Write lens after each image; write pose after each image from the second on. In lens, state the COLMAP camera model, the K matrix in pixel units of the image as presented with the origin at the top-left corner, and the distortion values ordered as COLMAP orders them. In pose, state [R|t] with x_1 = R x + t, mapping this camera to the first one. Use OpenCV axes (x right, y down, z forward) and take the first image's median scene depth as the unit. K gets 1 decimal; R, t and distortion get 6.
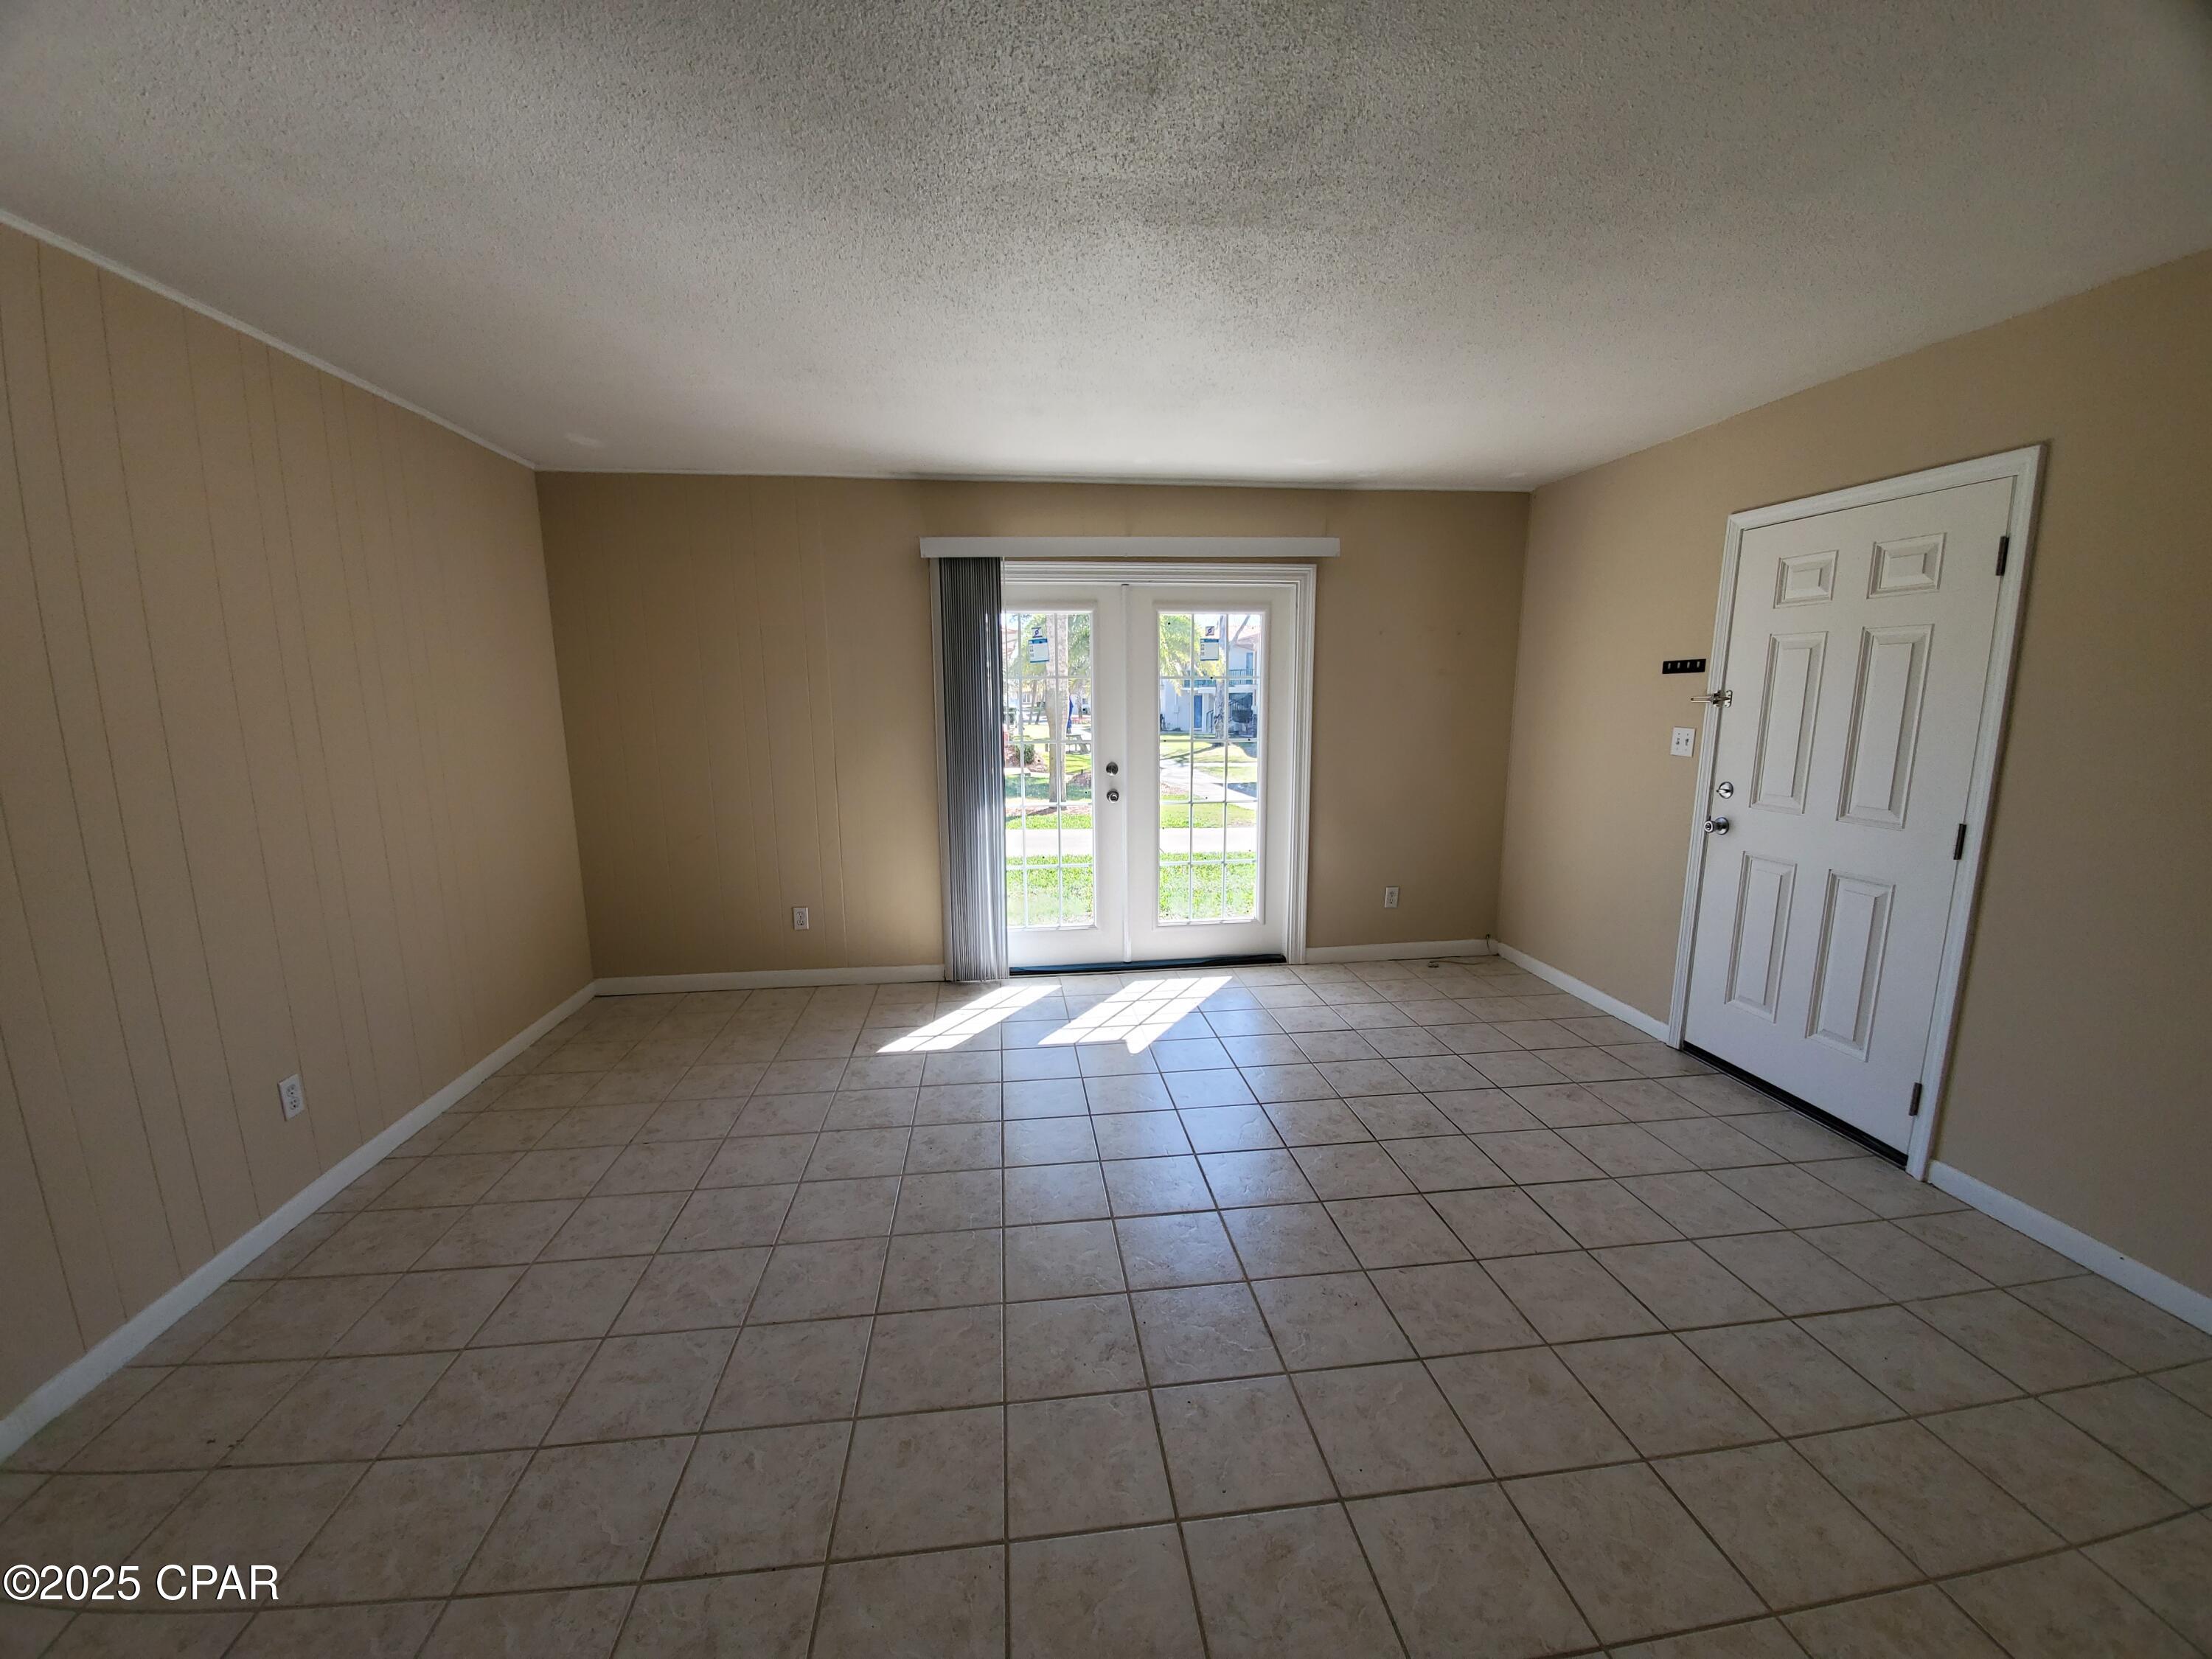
lens RADIAL K [[869.0, 0, 1104.8], [0, 869.0, 839.1], [0, 0, 1]] dist [-0.025591, -0.000233]
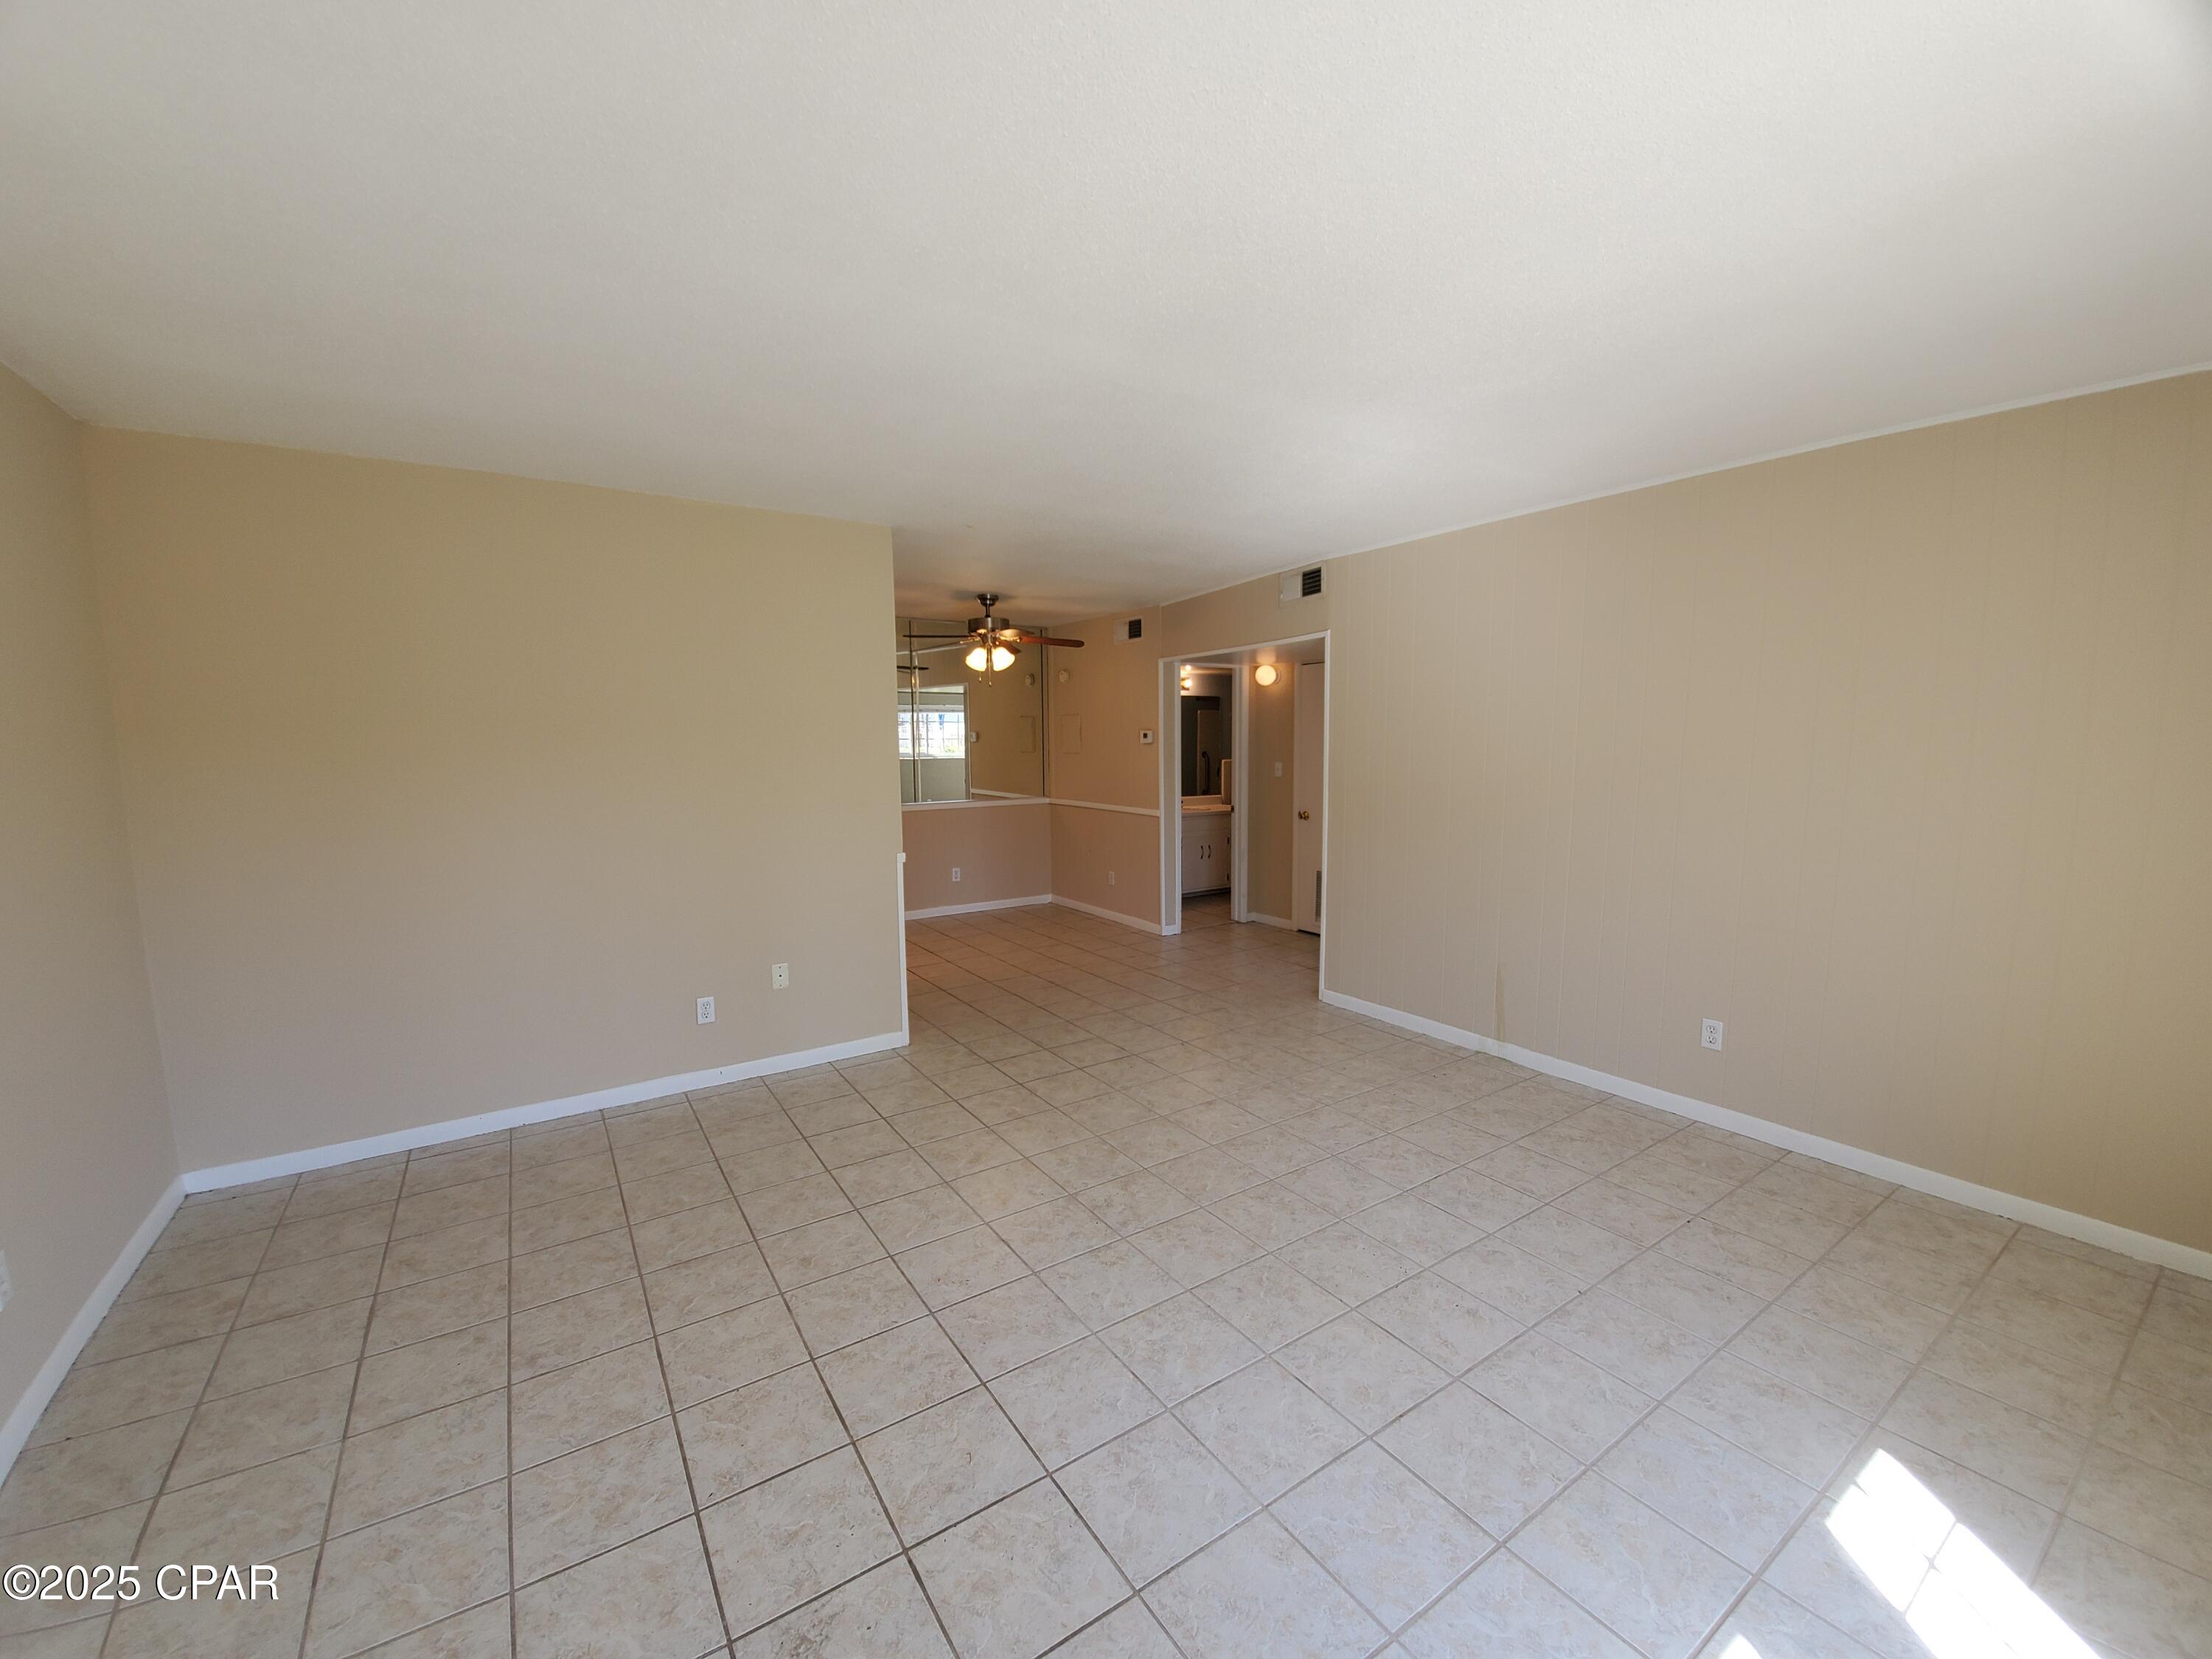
lens RADIAL K [[869.0, 0, 1104.8], [0, 869.0, 839.1], [0, 0, 1]] dist [-0.025591, -0.000233]
pose [[-0.892849, 0.063148, -0.445907, 0.543522], [-0.064275, 0.962117, 0.264952, -0.324261], [0.445746, 0.265223, -0.854966, 1.834890]]
